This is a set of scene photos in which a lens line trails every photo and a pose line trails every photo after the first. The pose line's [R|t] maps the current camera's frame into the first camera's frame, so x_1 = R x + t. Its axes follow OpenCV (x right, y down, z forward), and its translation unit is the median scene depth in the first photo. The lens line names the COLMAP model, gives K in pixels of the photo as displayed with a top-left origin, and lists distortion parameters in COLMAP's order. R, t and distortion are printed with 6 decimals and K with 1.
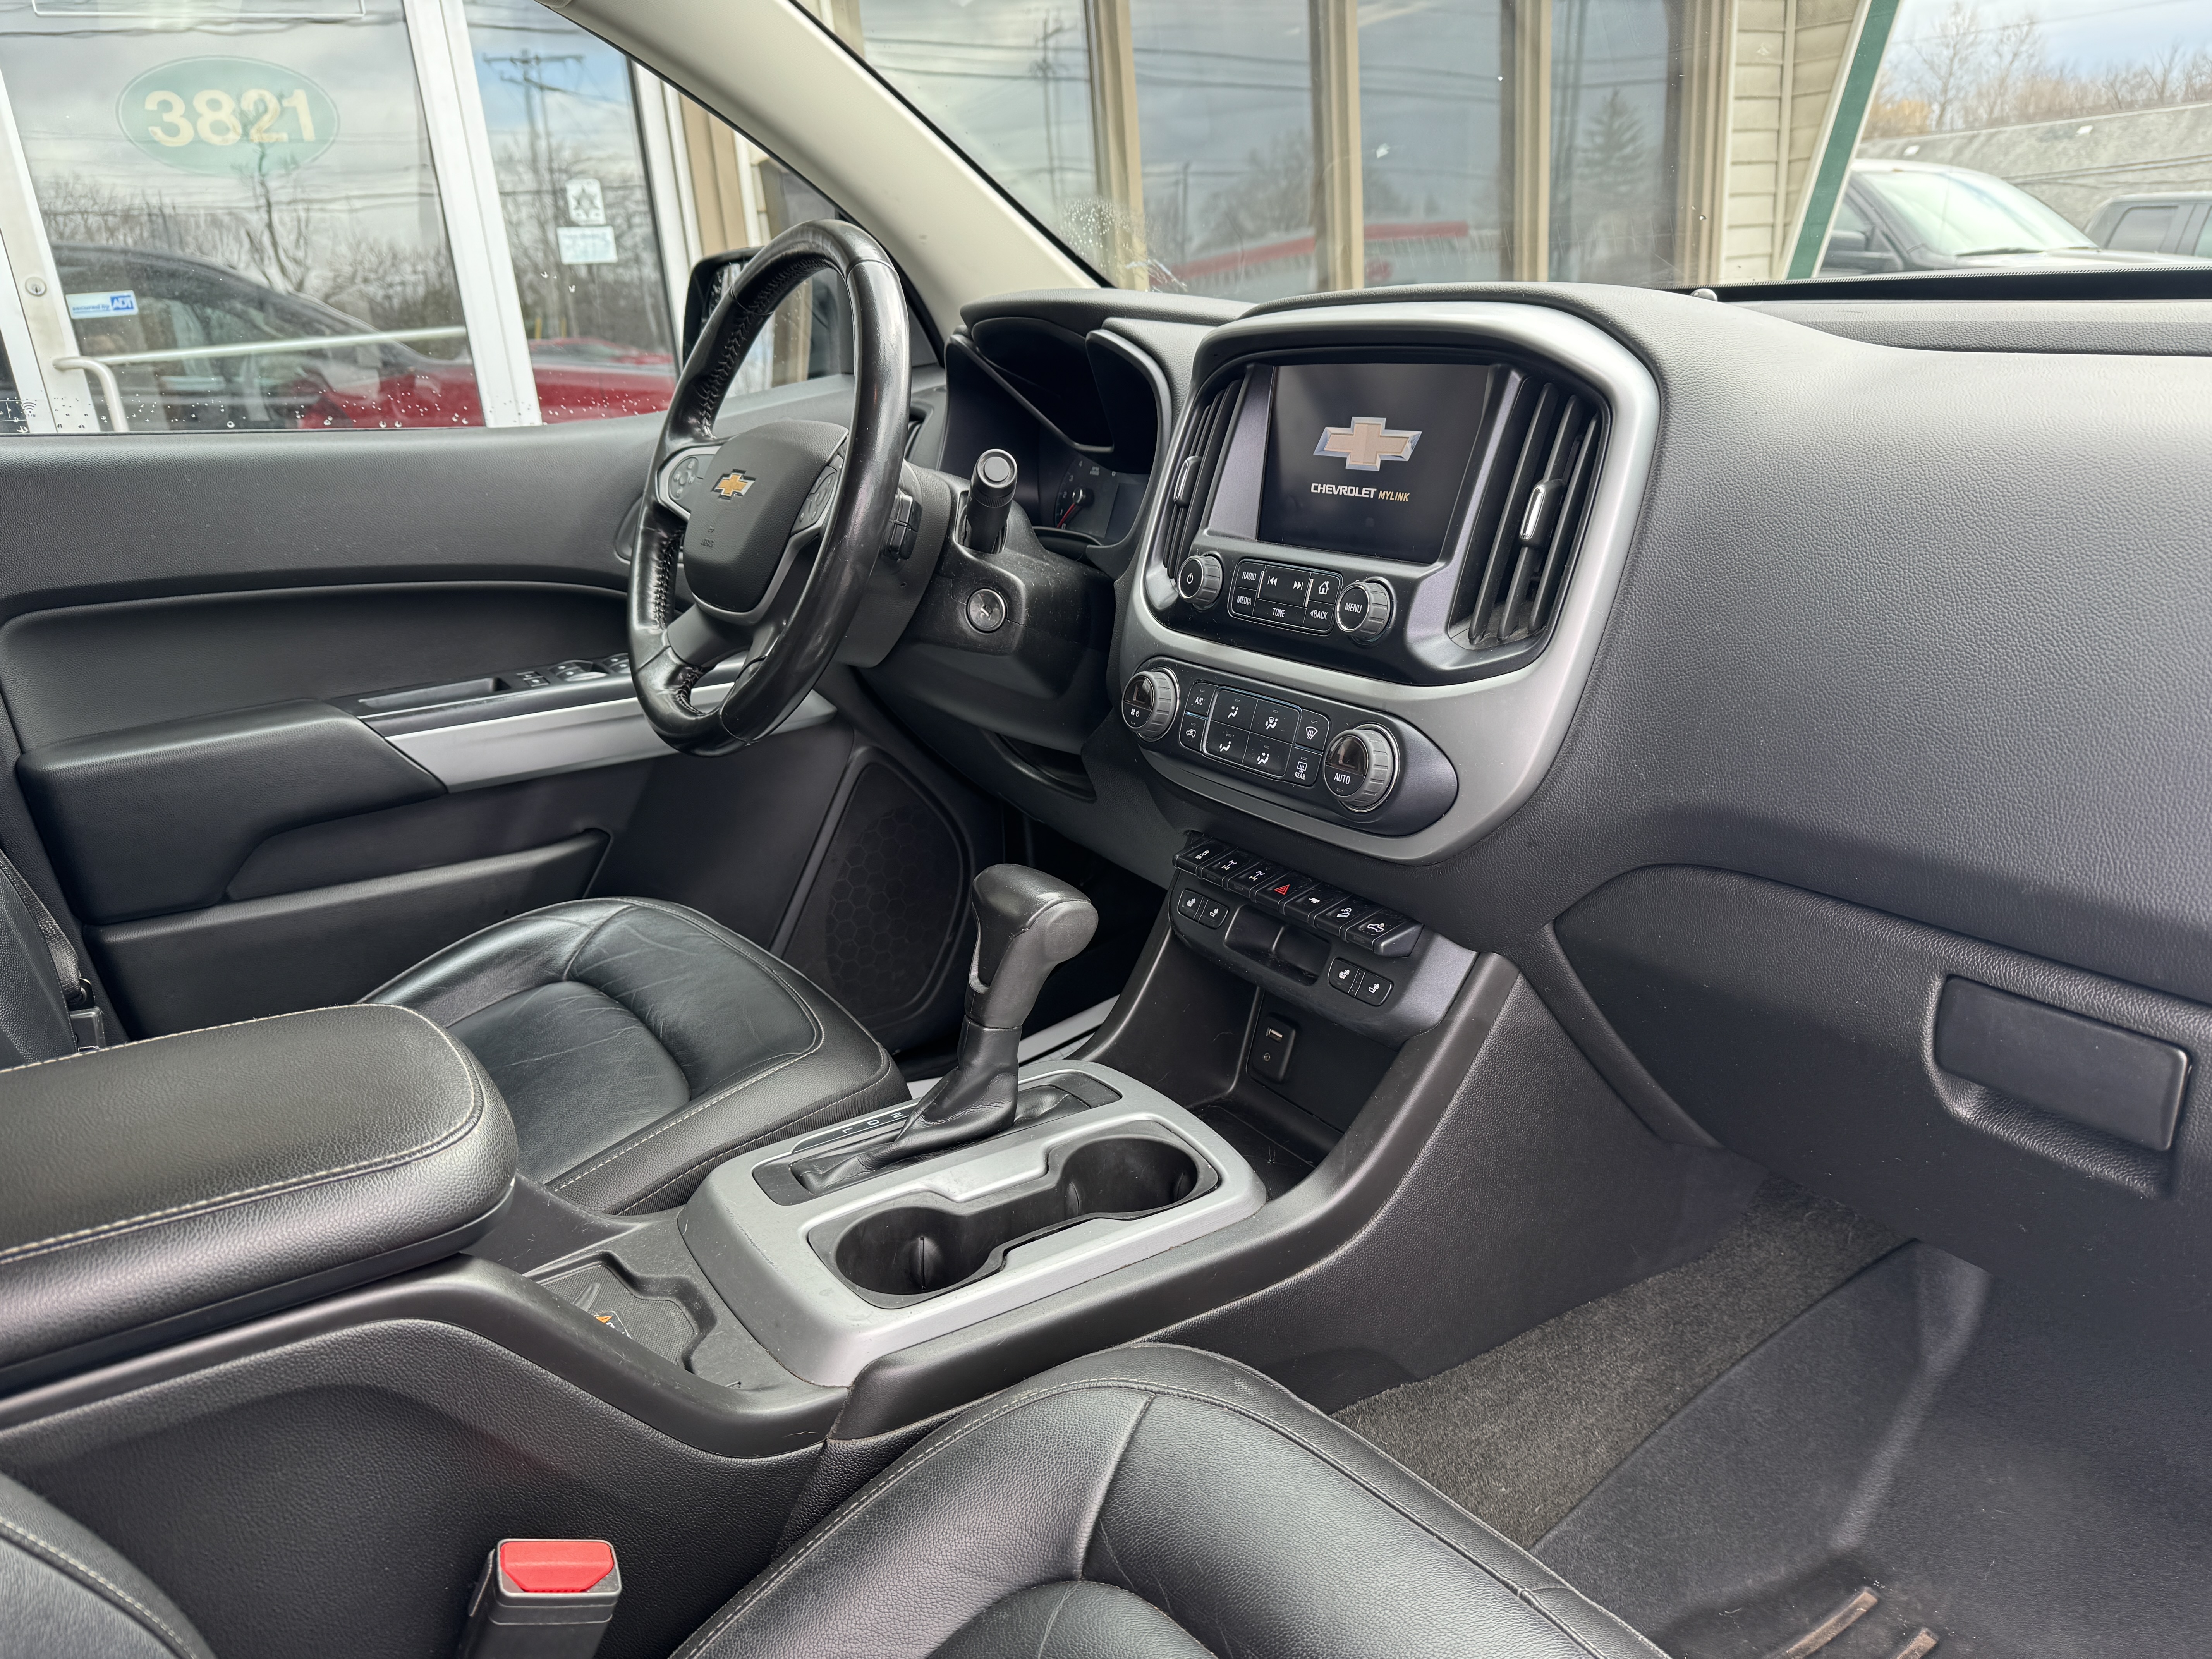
lens RADIAL K [[1532.9, 0, 1106.0], [0, 1532.9, 829.5], [0, 0, 1]] dist [0.079448, -0.109535]
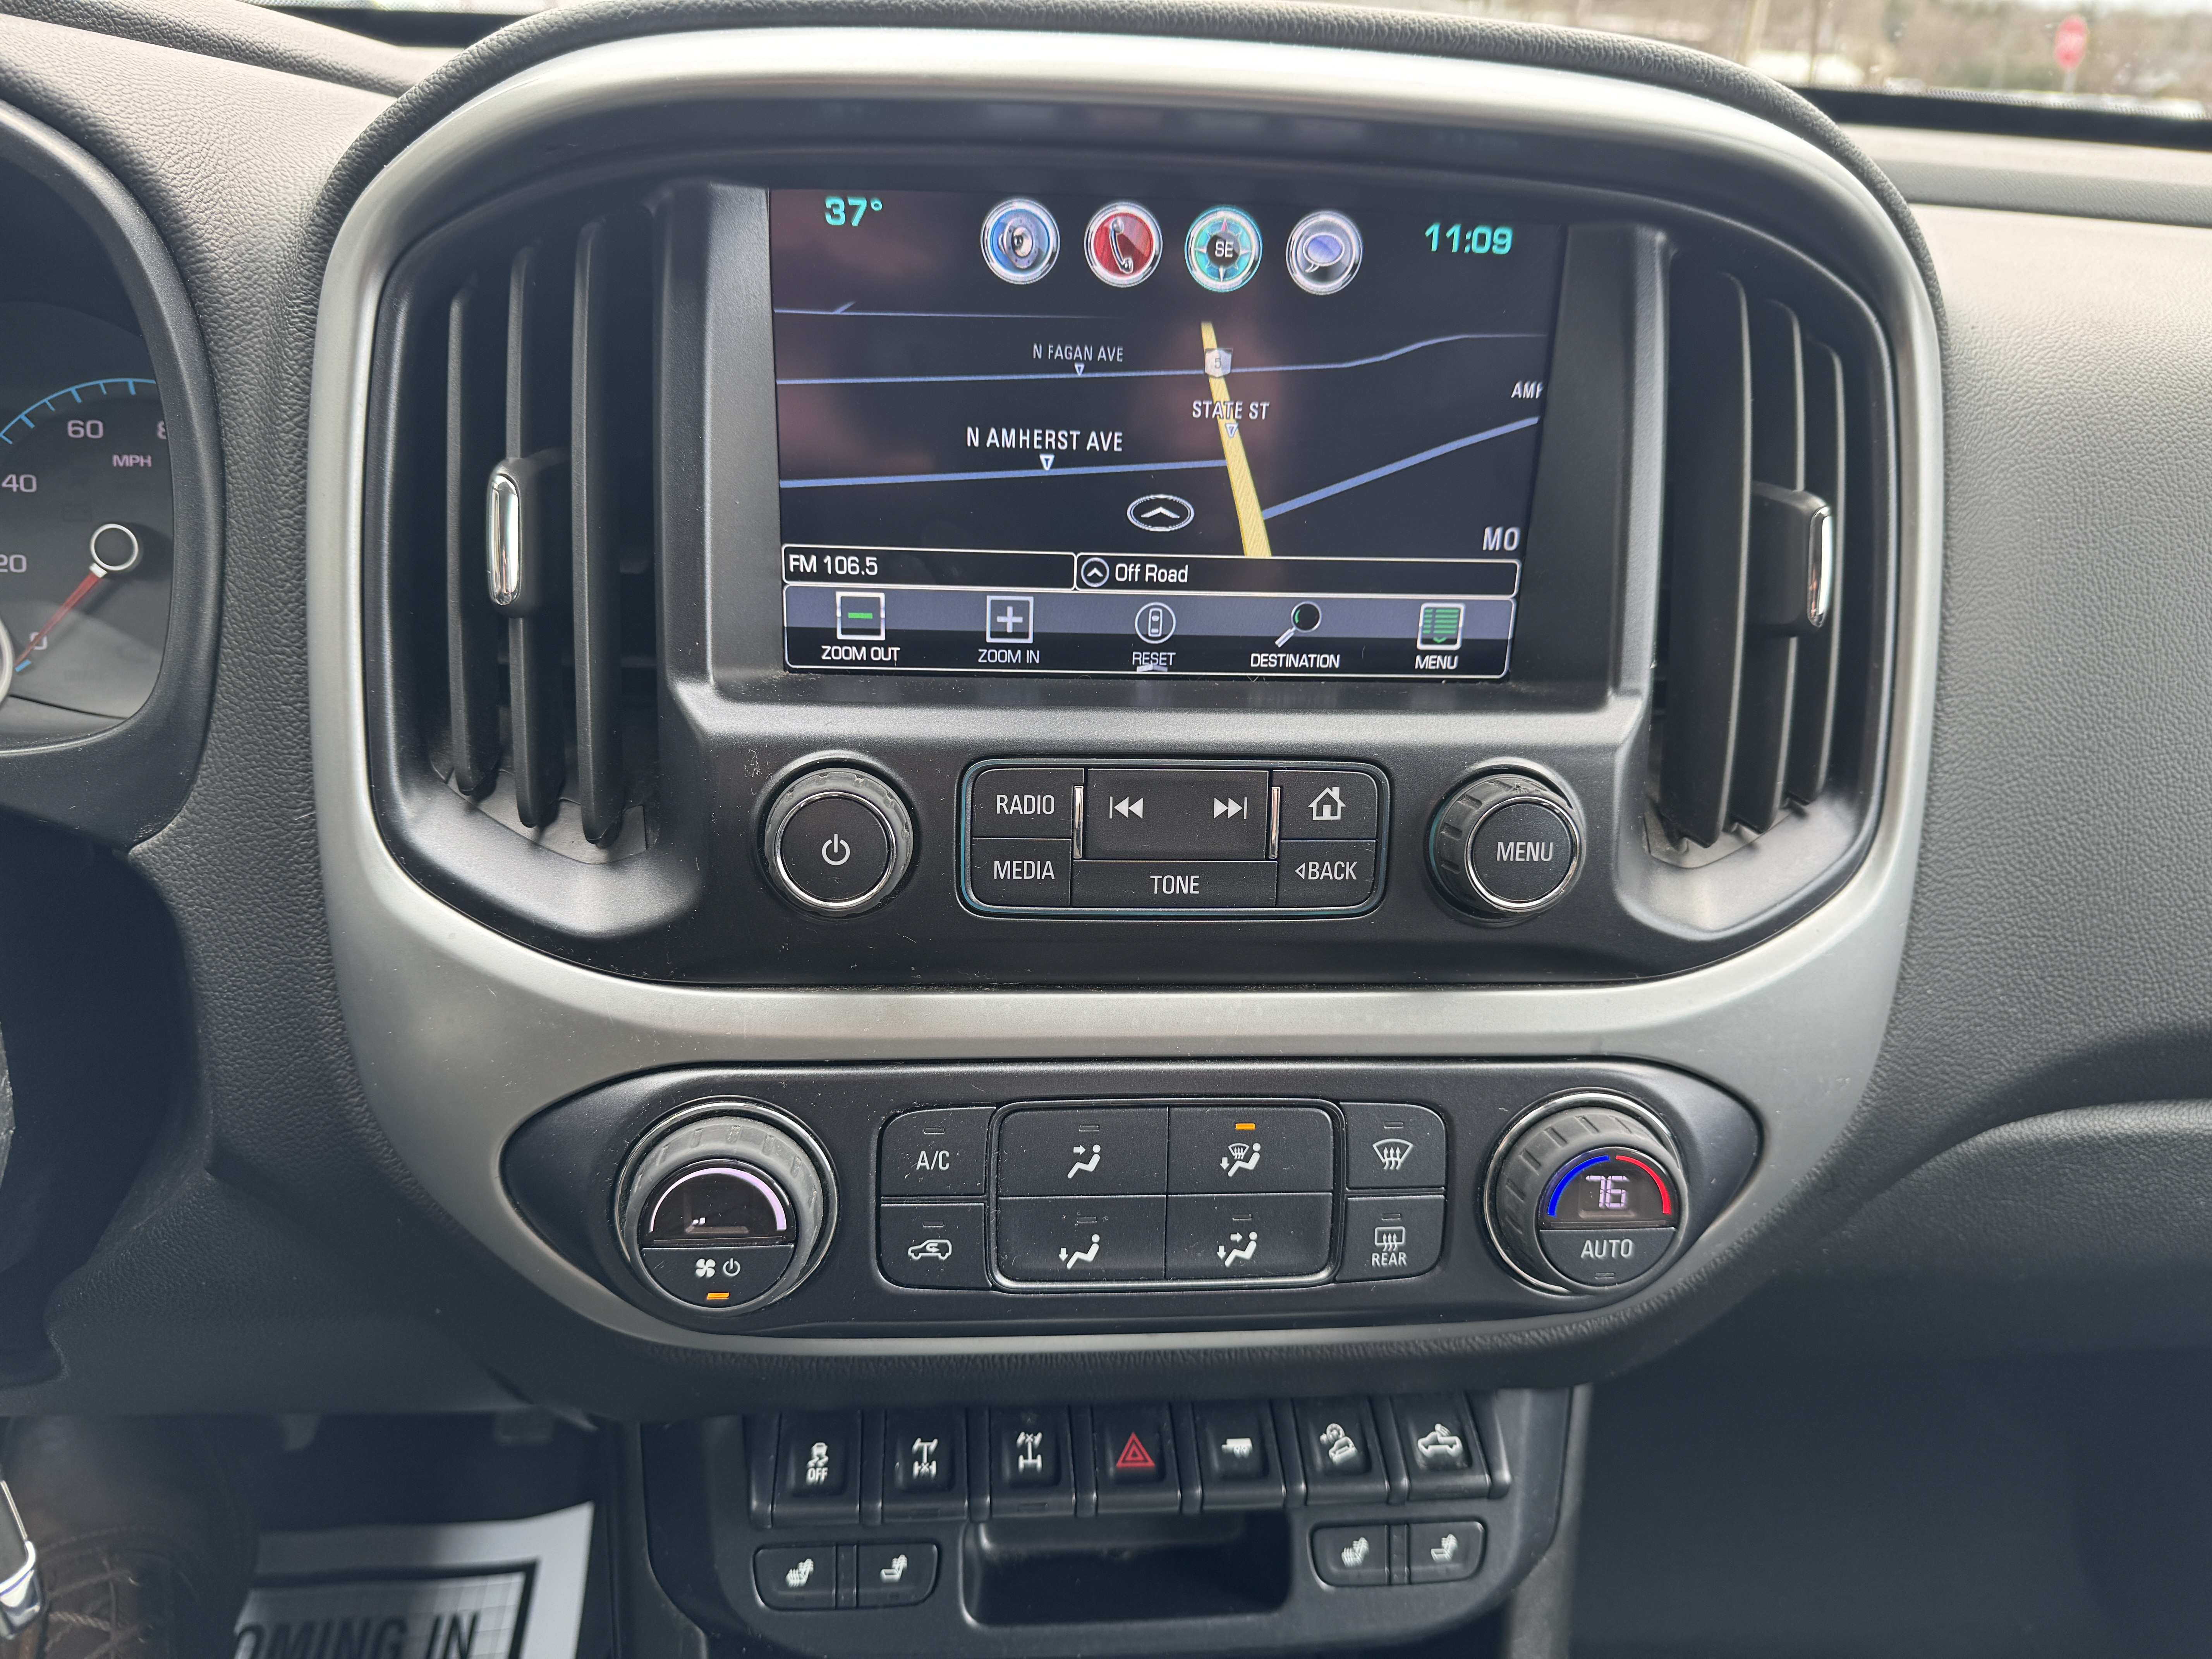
lens RADIAL K [[1532.9, 0, 1106.0], [0, 1532.9, 829.5], [0, 0, 1]] dist [0.079448, -0.109535]
pose [[0.479216, -0.324633, 0.815454, -0.179337], [0.211958, 0.944389, 0.251402, -0.227002], [-0.851720, 0.052367, 0.521375, 0.733314]]
